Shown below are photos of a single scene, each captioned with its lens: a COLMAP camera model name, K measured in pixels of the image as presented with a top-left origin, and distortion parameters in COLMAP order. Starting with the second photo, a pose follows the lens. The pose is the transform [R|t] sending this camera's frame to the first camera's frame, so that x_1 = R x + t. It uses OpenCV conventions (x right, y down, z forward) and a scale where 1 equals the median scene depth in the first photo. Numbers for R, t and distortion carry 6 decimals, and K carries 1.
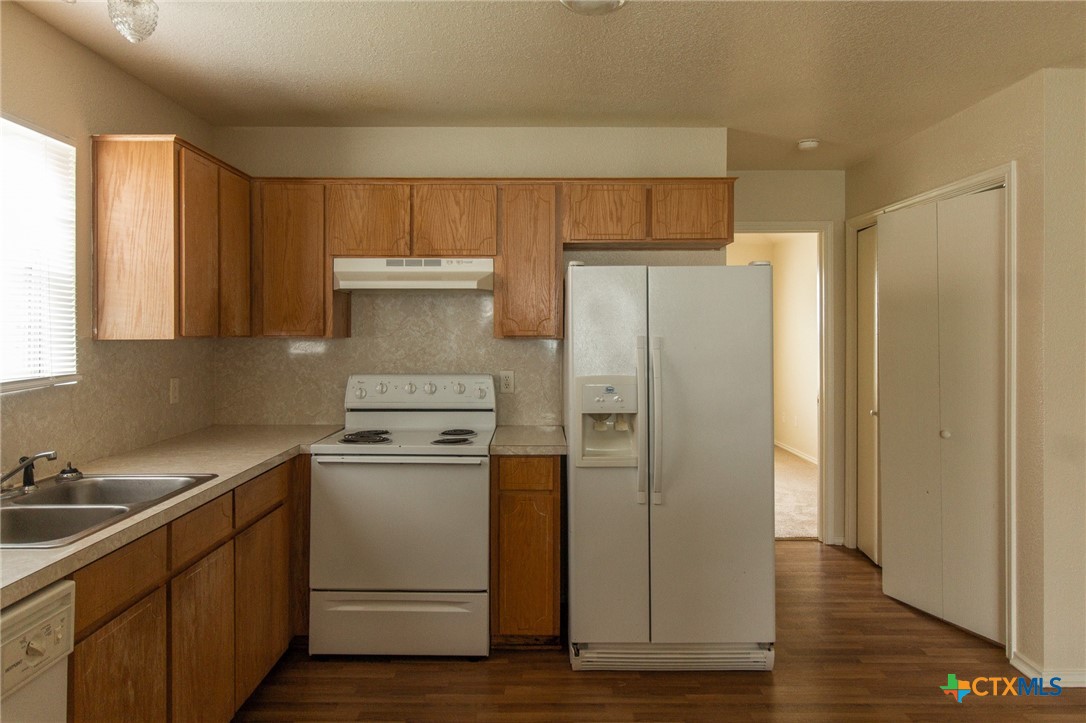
lens RADIAL K [[721.8, 0, 531.6], [0, 721.8, 335.3], [0, 0, 1]] dist [0.001469, 0.000638]
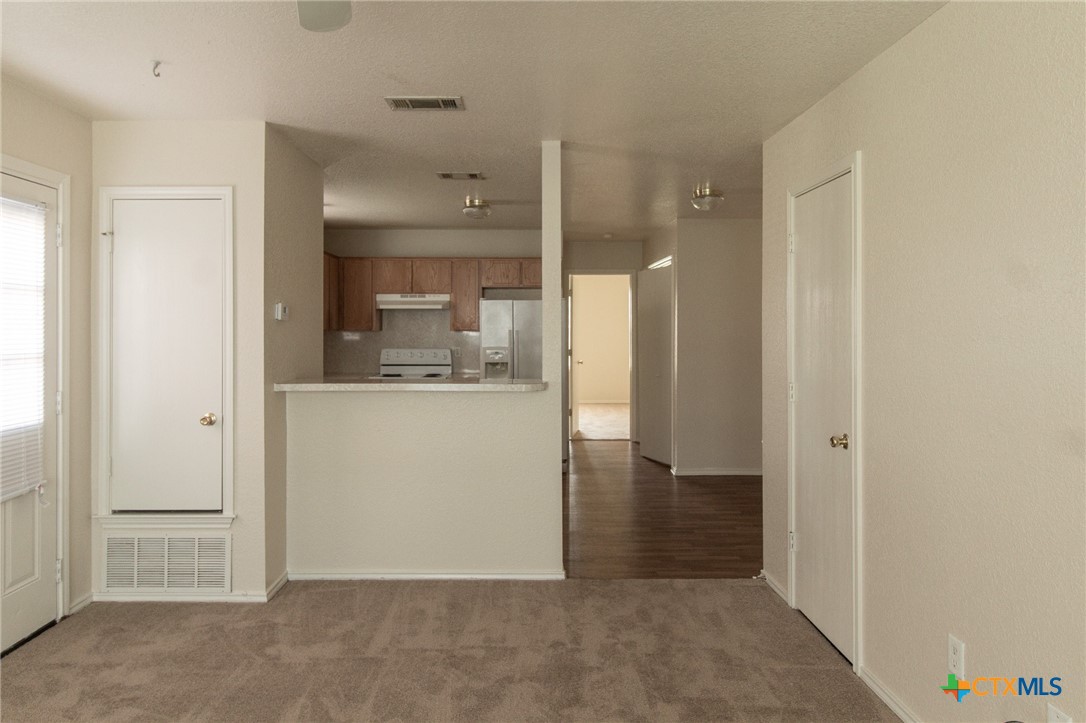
lens RADIAL K [[683.4, 0, 526.2], [0, 683.4, 322.4], [0, 0, 1]] dist [-0.000070, 0.000418]
pose [[0.999861, 0.000819, 0.016670, 0.144250], [-0.000607, 0.999919, -0.012699, 0.004201], [-0.016679, 0.012687, 0.999780, -1.071800]]
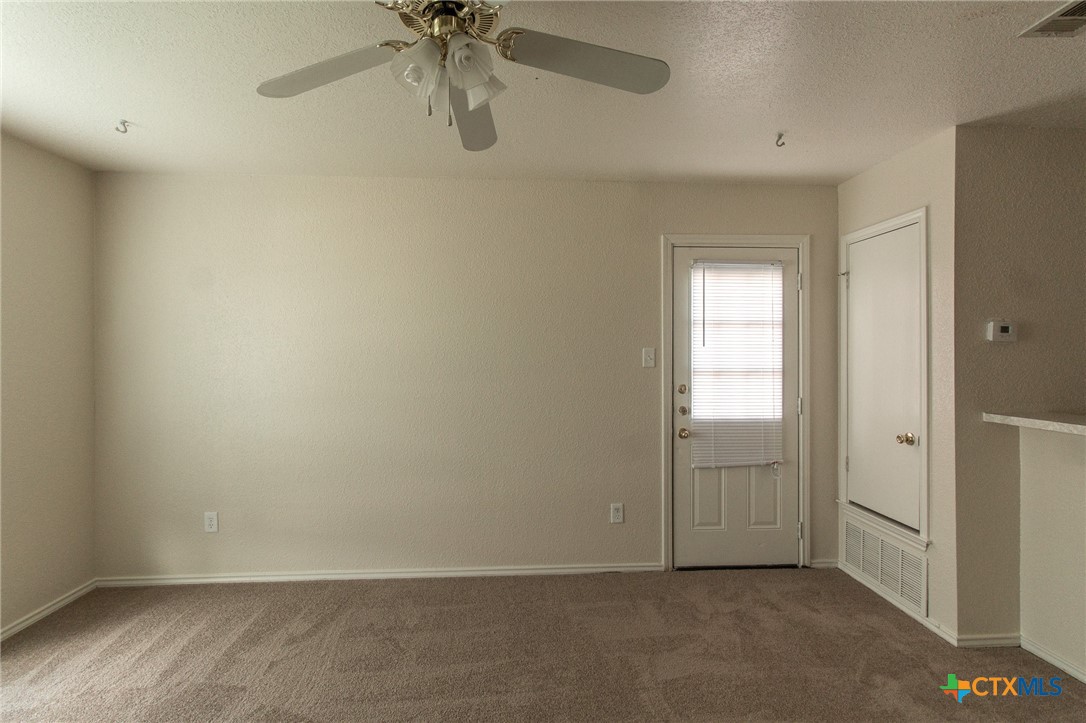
lens RADIAL K [[518.1, 0, 539.9], [0, 518.1, 353.5], [0, 0, 1]] dist [0.003278, 0.000556]
pose [[0.067907, 0.003978, -0.997684, 0.447168], [-0.004416, 0.999983, 0.003686, 0.004060], [0.997682, 0.004156, 0.067923, -0.667087]]
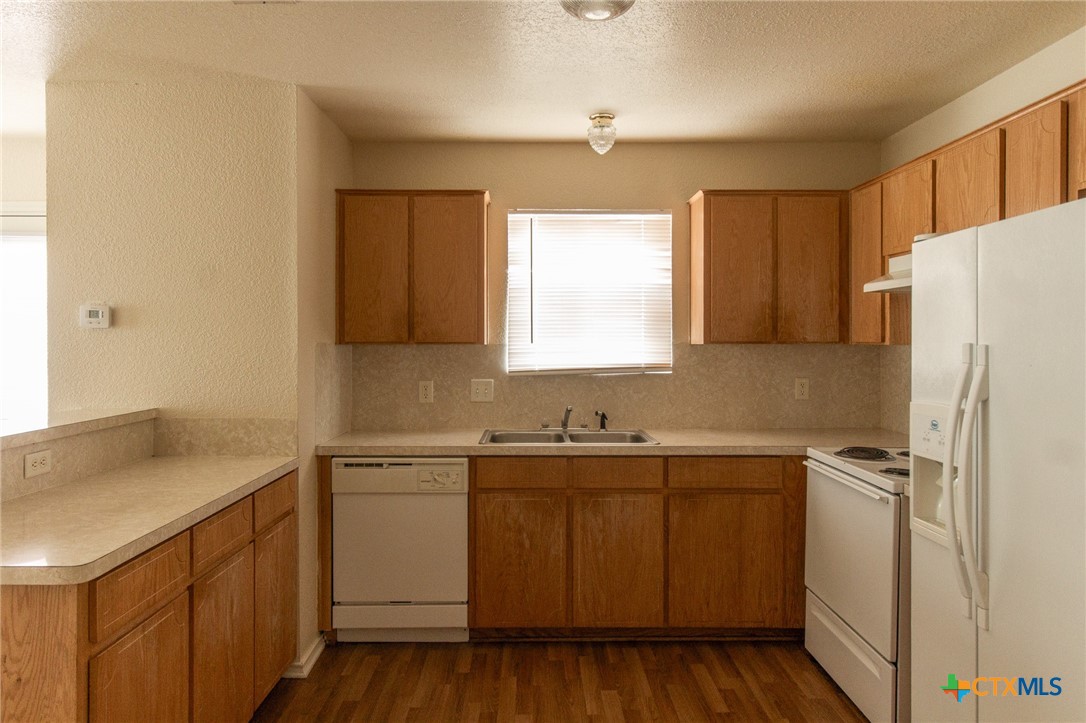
lens RADIAL K [[722.7, 0, 535.9], [0, 722.7, 350.5], [0, 0, 1]] dist [-0.001282, 0.000290]
pose [[0.007195, 0.013711, -0.999880, 0.657473], [-0.004271, 0.999897, 0.013681, 0.000586], [0.999965, 0.004172, 0.007253, 0.546411]]
